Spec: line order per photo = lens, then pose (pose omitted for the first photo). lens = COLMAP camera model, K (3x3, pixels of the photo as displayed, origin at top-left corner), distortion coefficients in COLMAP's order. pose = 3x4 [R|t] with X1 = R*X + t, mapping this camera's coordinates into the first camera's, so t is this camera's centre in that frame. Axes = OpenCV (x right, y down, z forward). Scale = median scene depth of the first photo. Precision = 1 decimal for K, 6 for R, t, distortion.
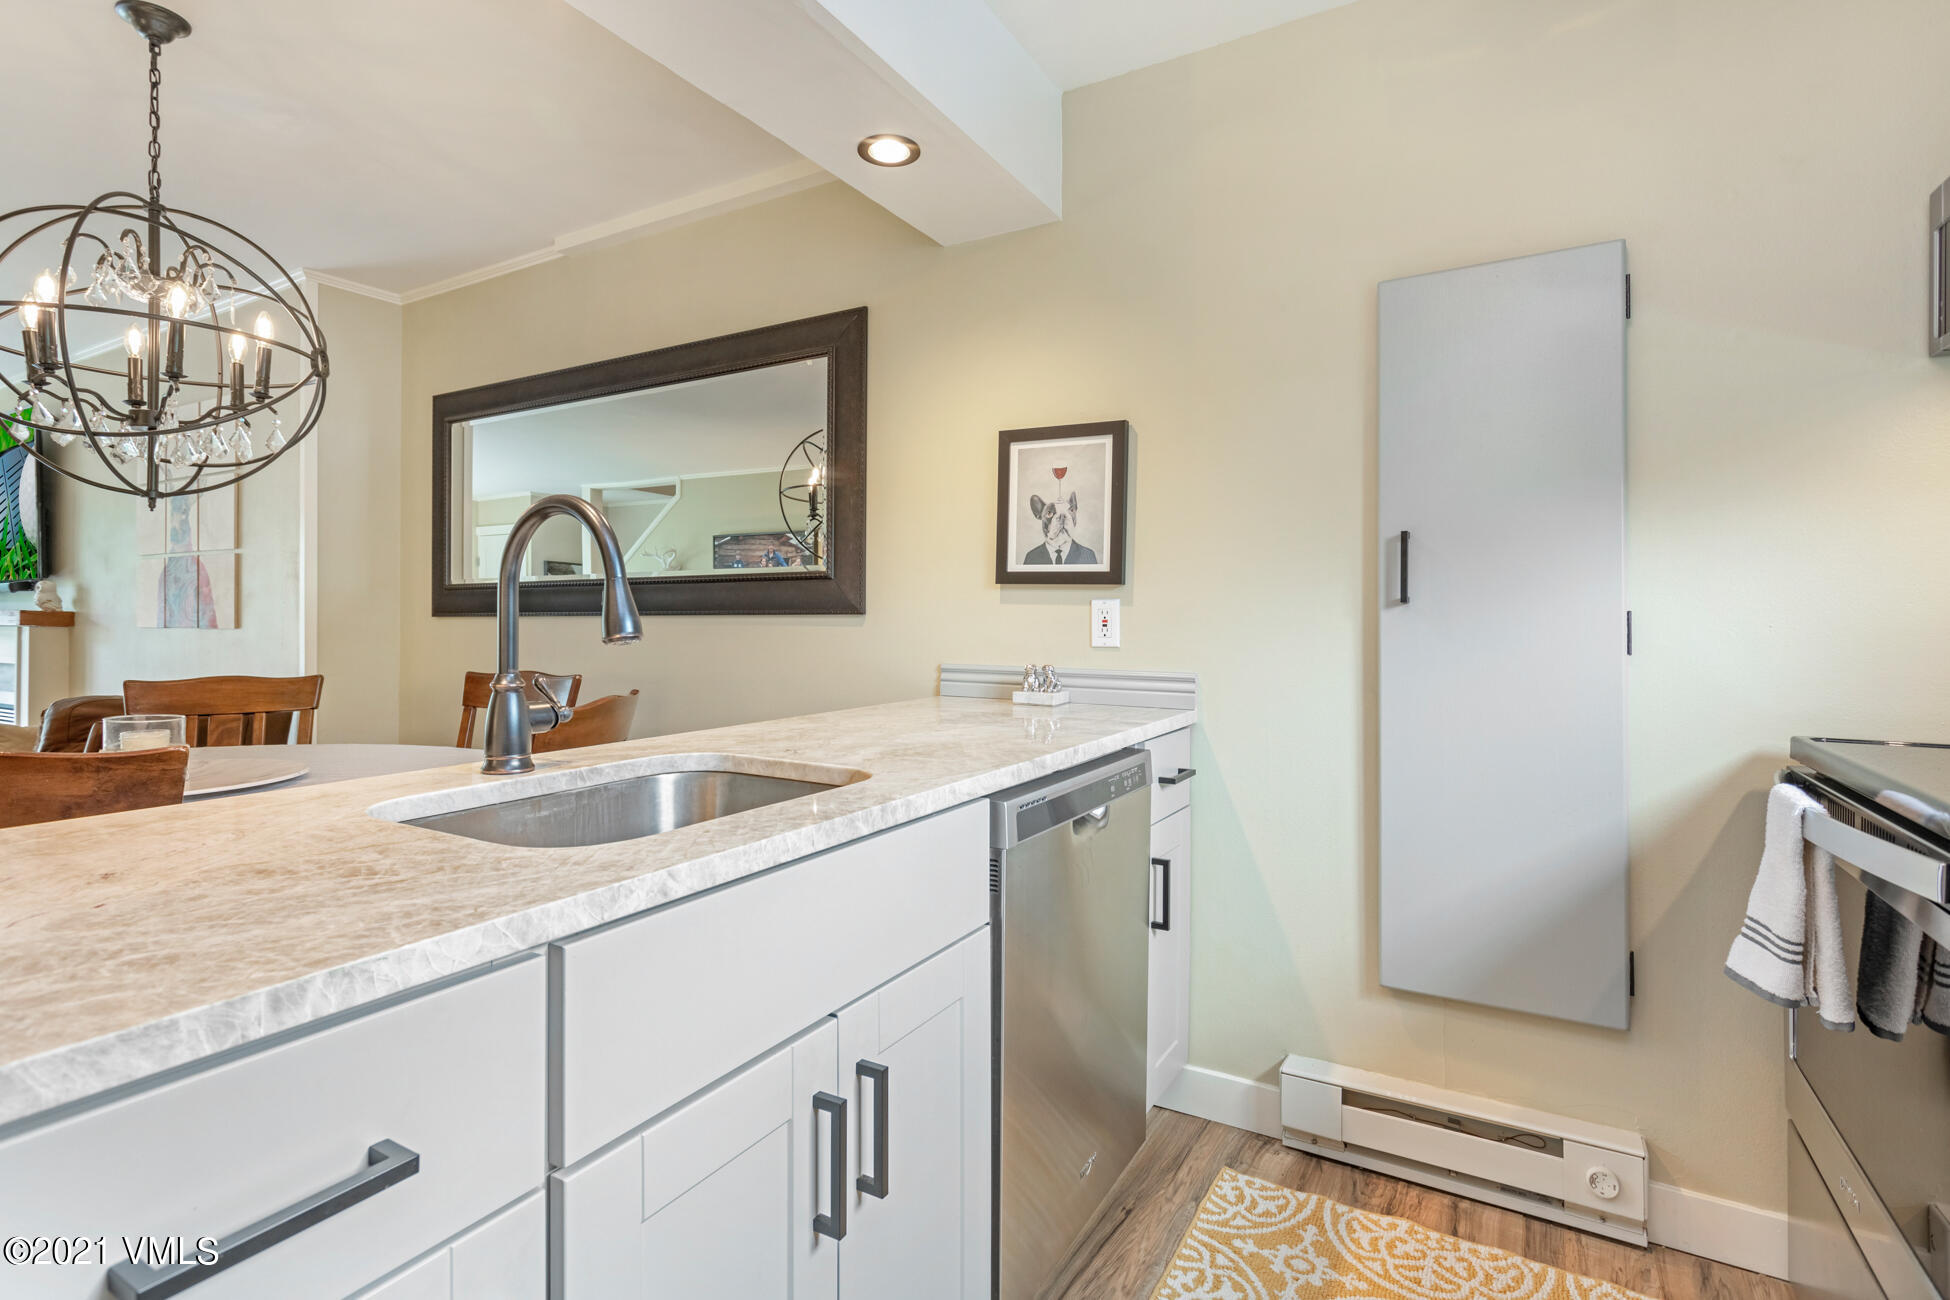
lens RADIAL K [[941.7, 0, 973.0], [0, 941.7, 617.5], [0, 0, 1]] dist [0.001462, 0.000578]
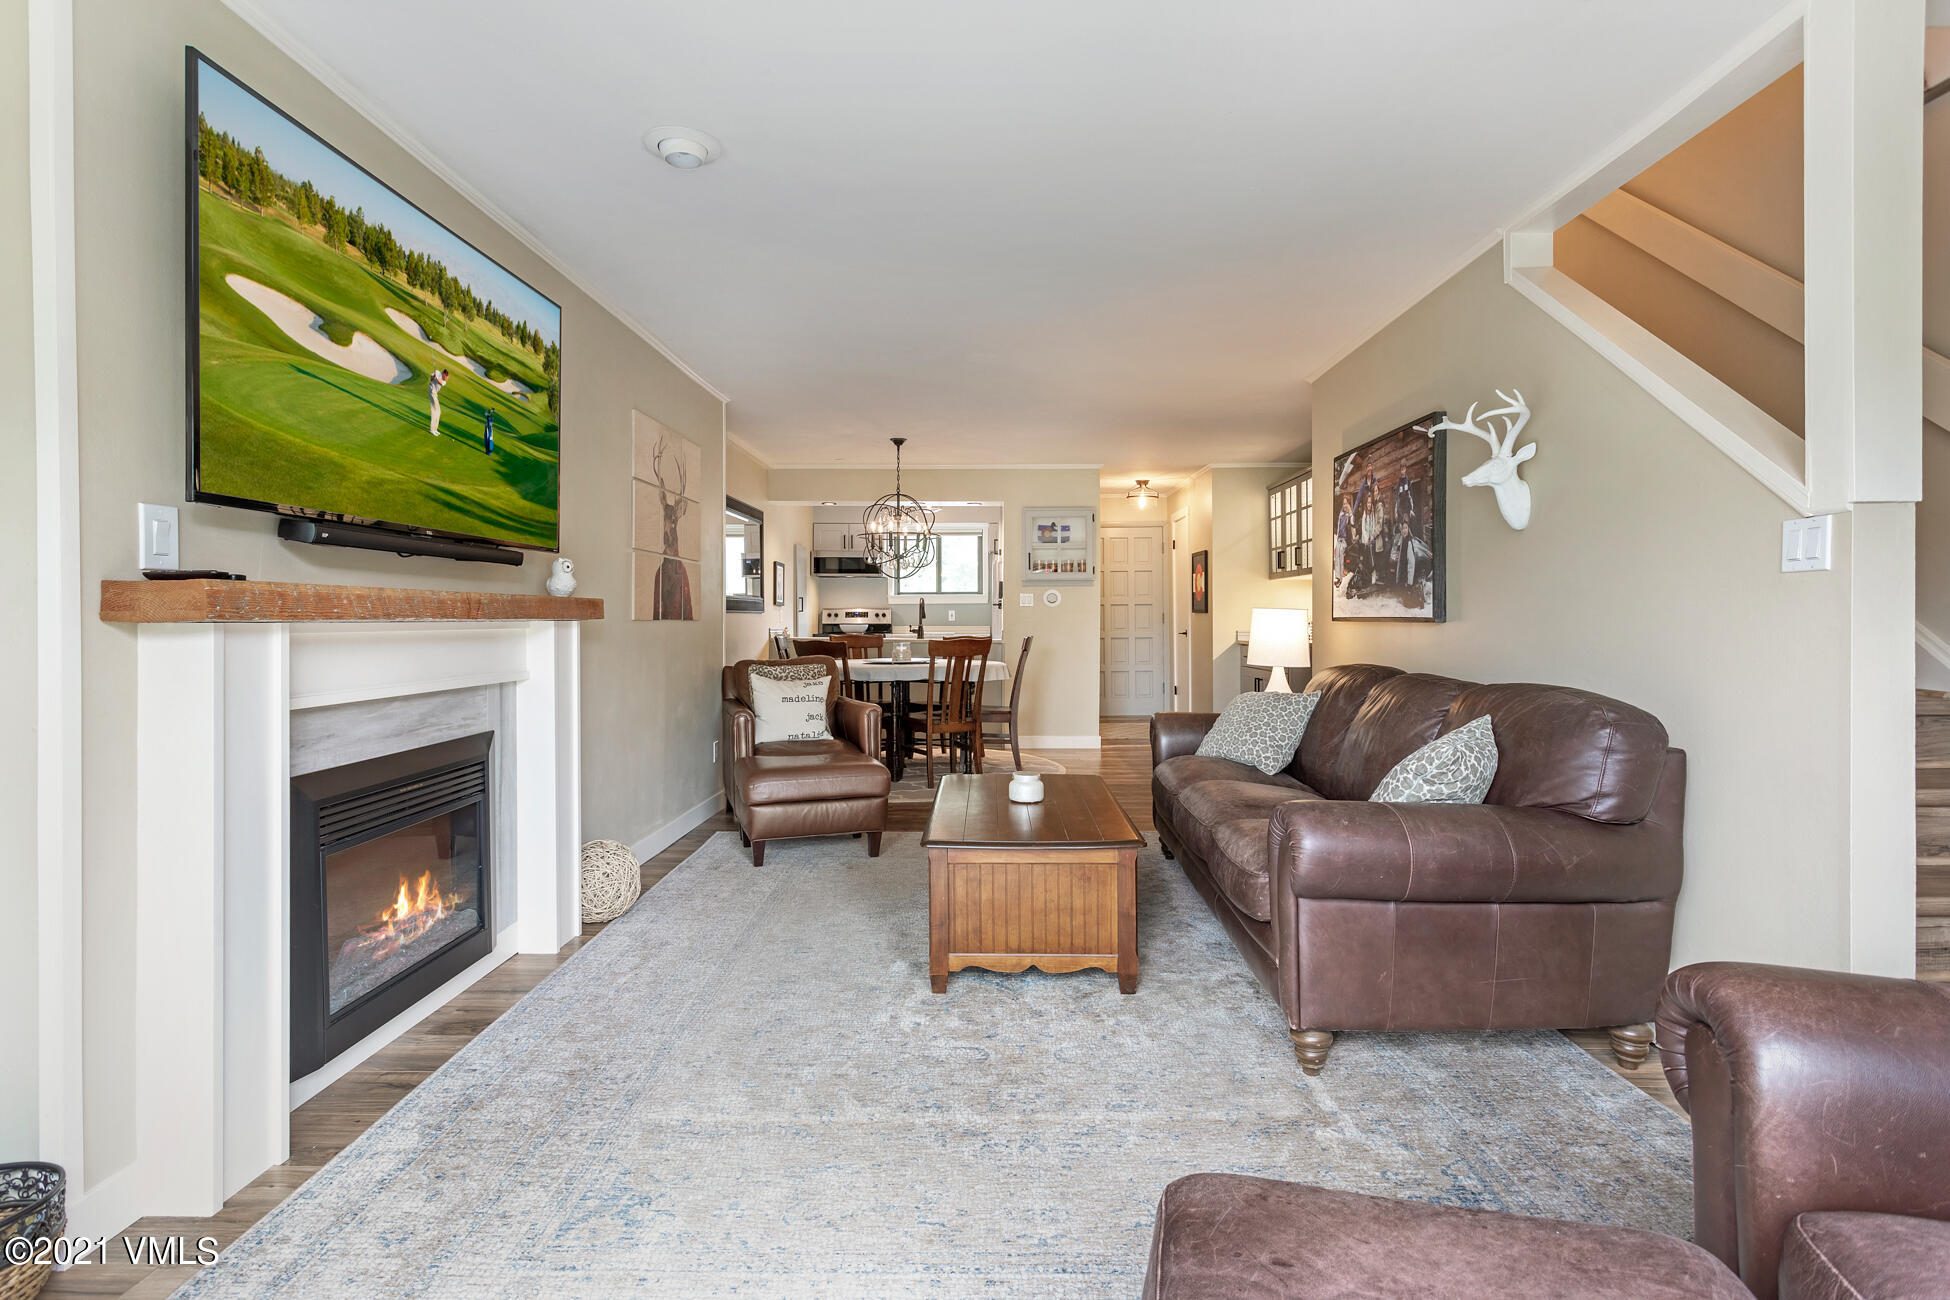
lens RADIAL K [[941.7, 0, 973.0], [0, 941.7, 617.5], [0, 0, 1]] dist [0.001462, 0.000578]
pose [[-0.488674, 0.000933, 0.872466, -3.545037], [-0.000497, 0.999999, -0.001347, 0.015700], [-0.872466, -0.001092, -0.488673, 2.162052]]
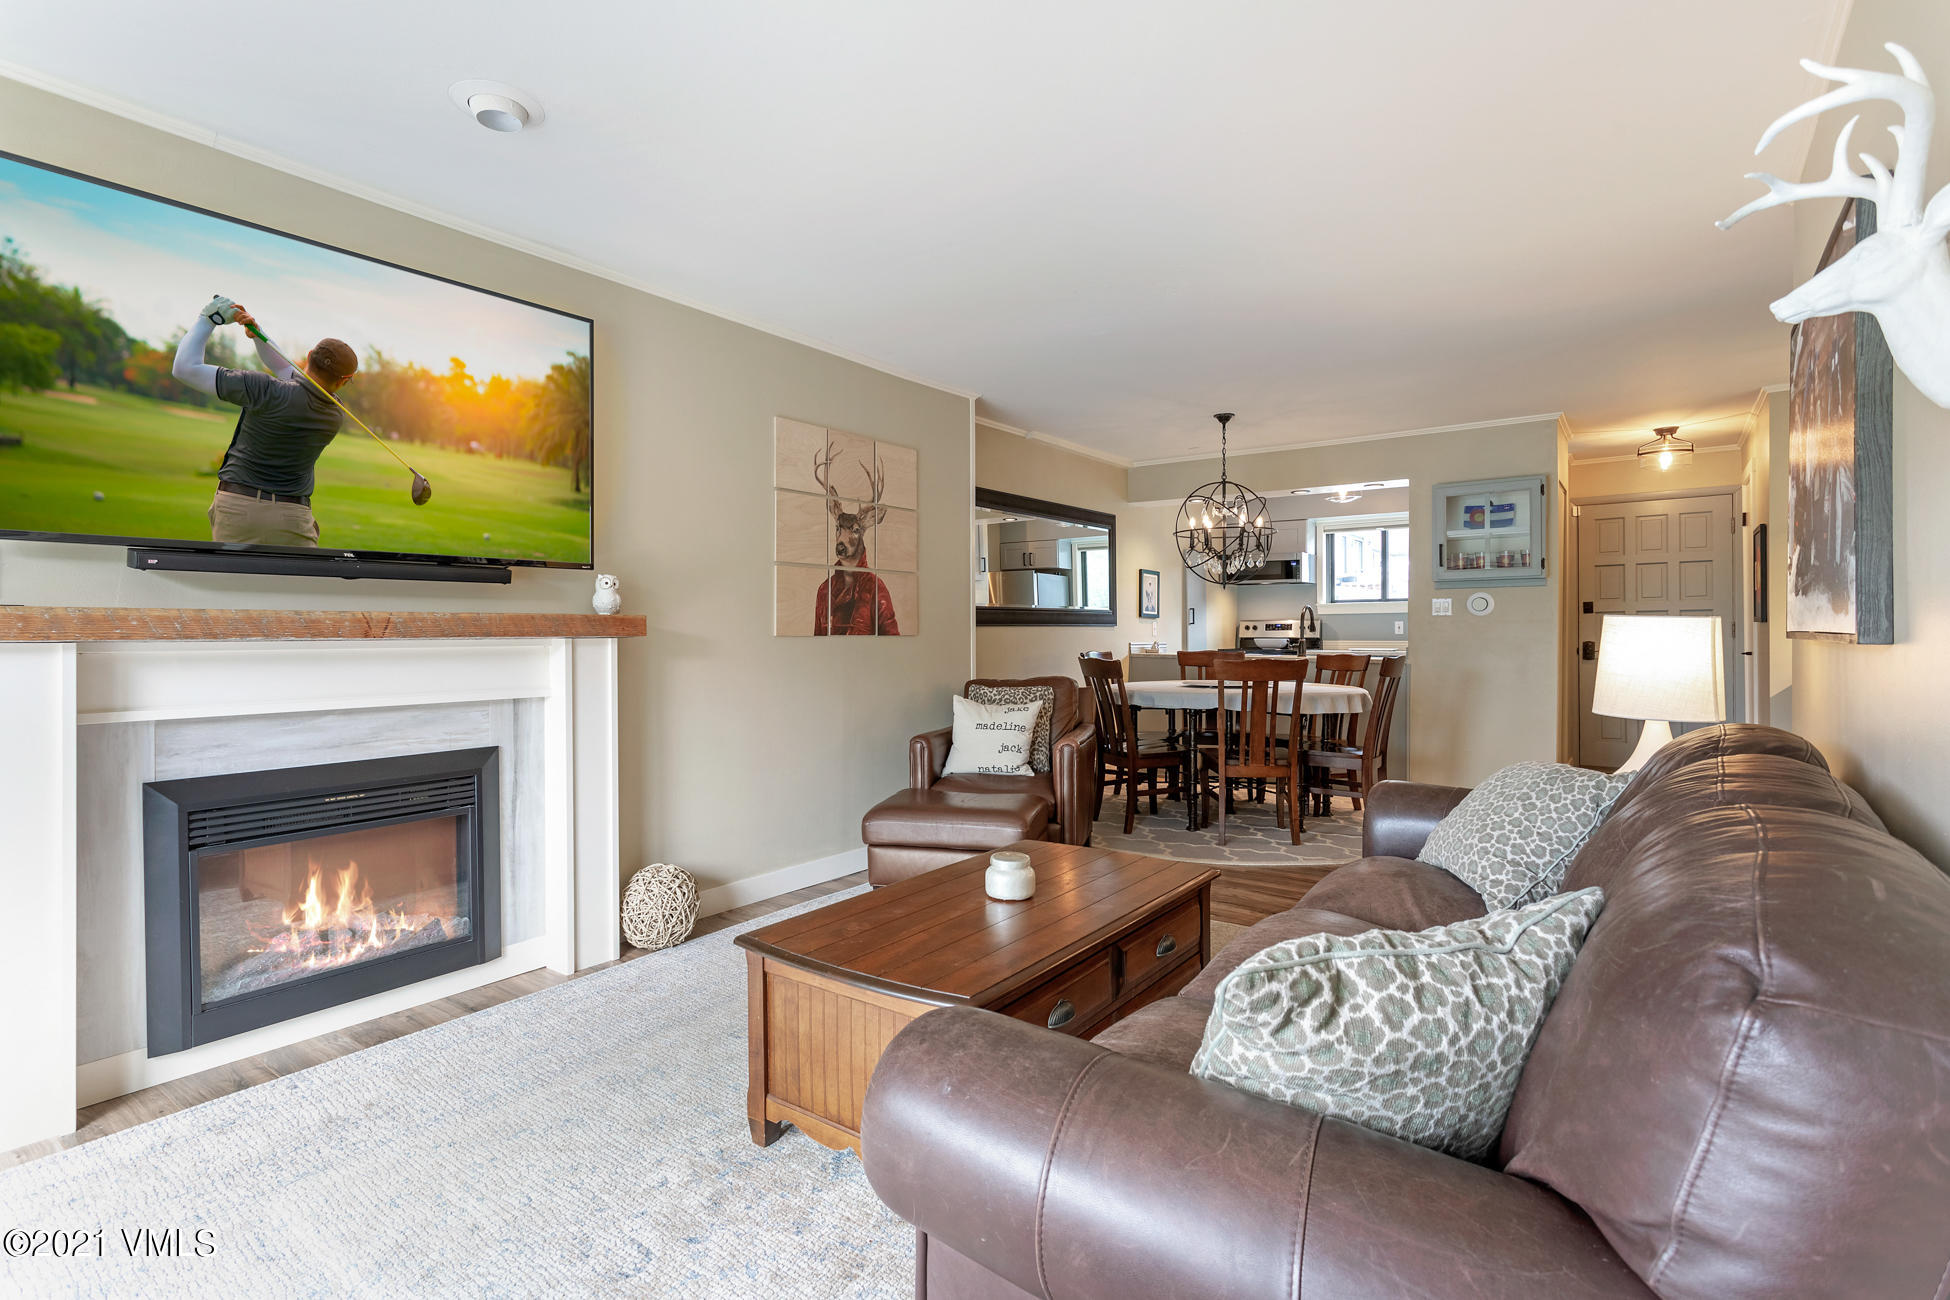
lens RADIAL K [[933.0, 0, 973.0], [0, 933.0, 635.1], [0, 0, 1]] dist [0.004325, 0.000930]
pose [[0.107619, -0.004782, 0.994181, -3.317068], [0.002096, 0.999987, 0.004583, 0.009348], [-0.994190, 0.001591, 0.107627, 1.278611]]
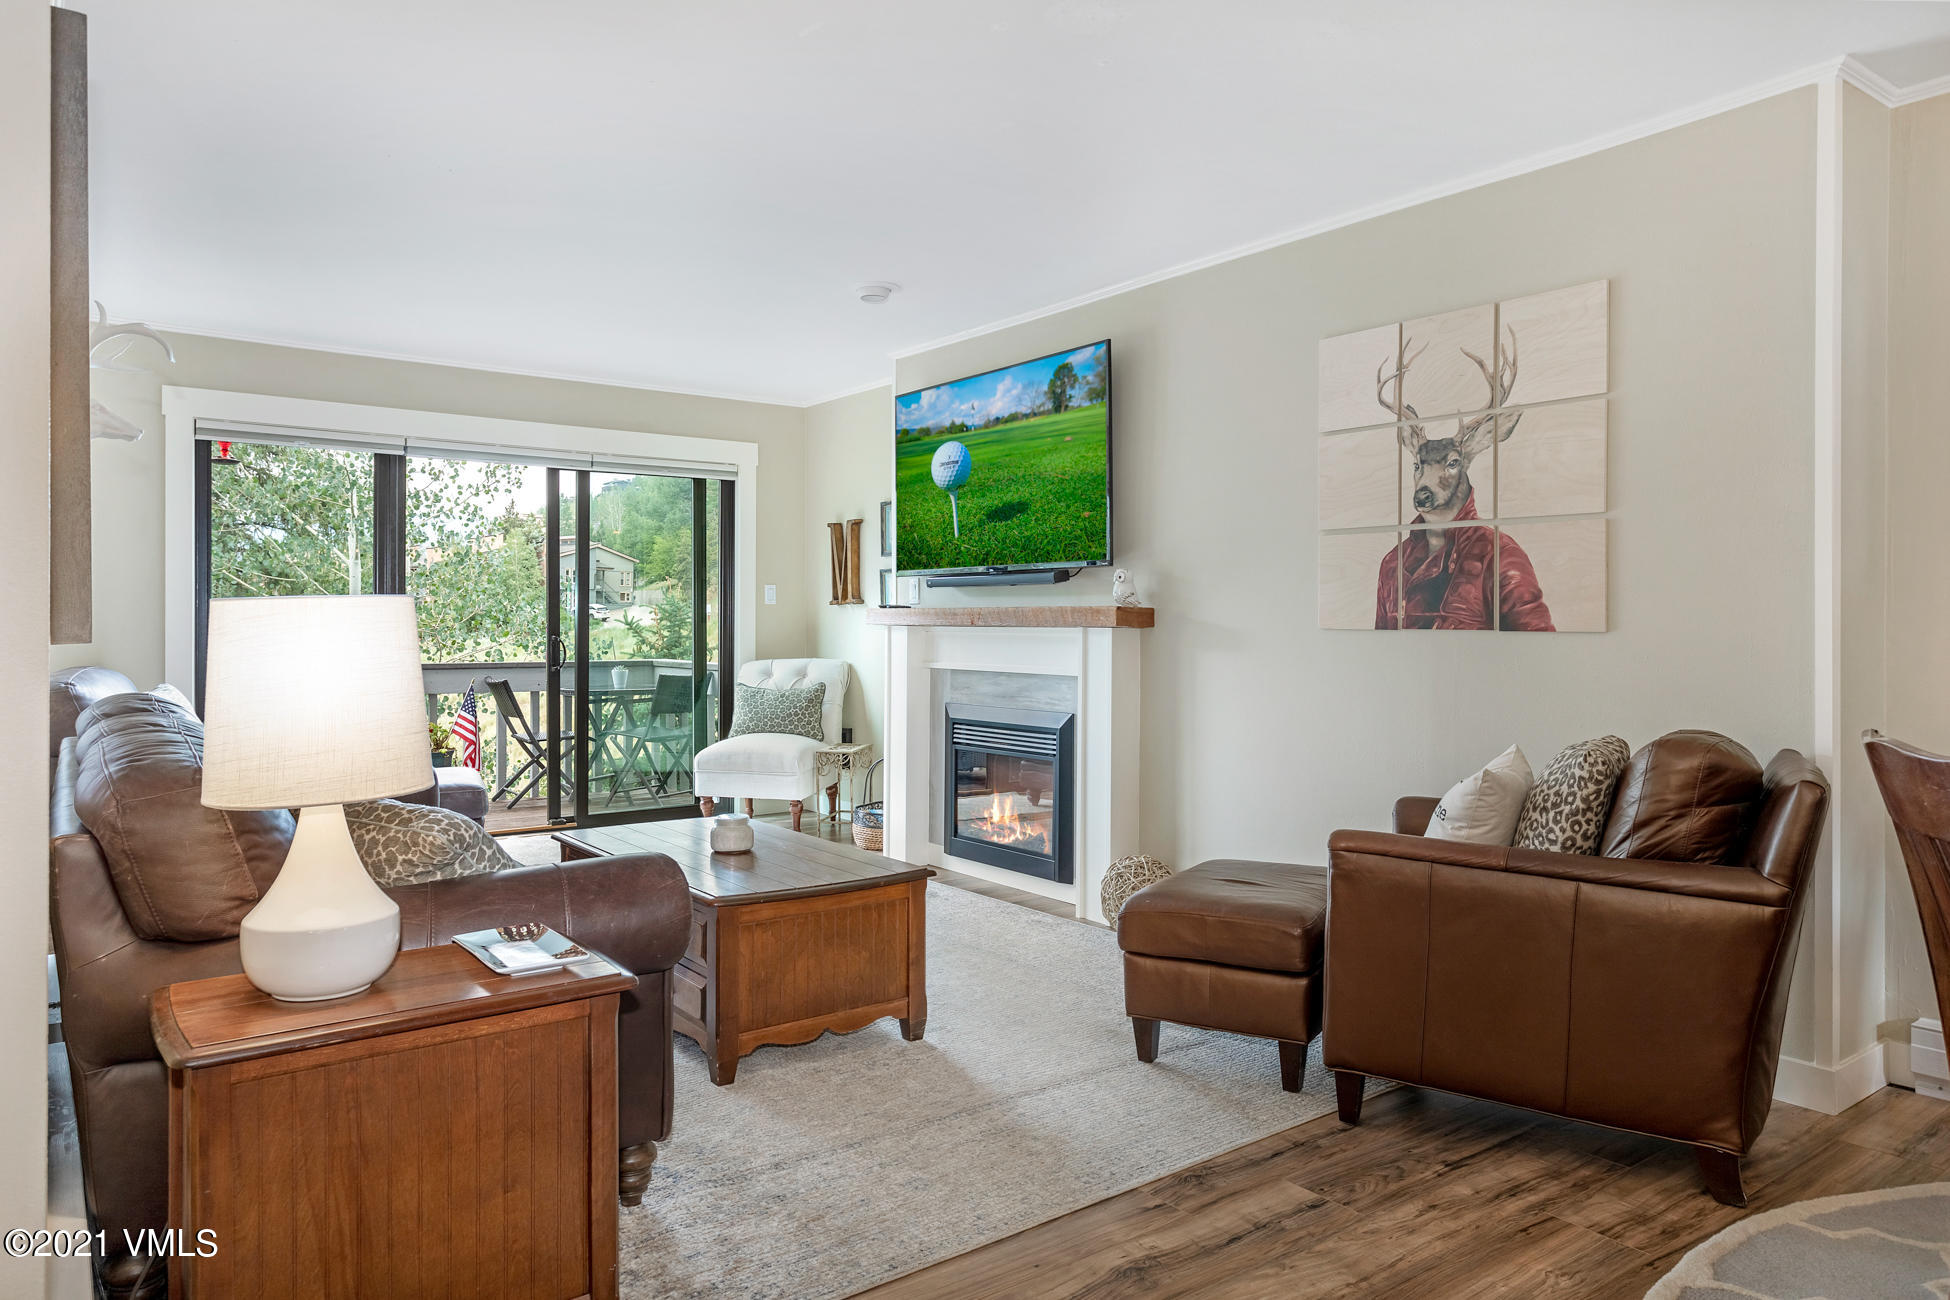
lens RADIAL K [[1227.5, 0, 972.2], [0, 1227.5, 629.5], [0, 0, 1]] dist [-0.007952, 0.001537]
pose [[0.928596, 0.005699, -0.371048, -1.411074], [-0.002513, 0.999956, 0.009070, 0.004808], [0.371084, -0.007490, 0.928569, 0.014454]]
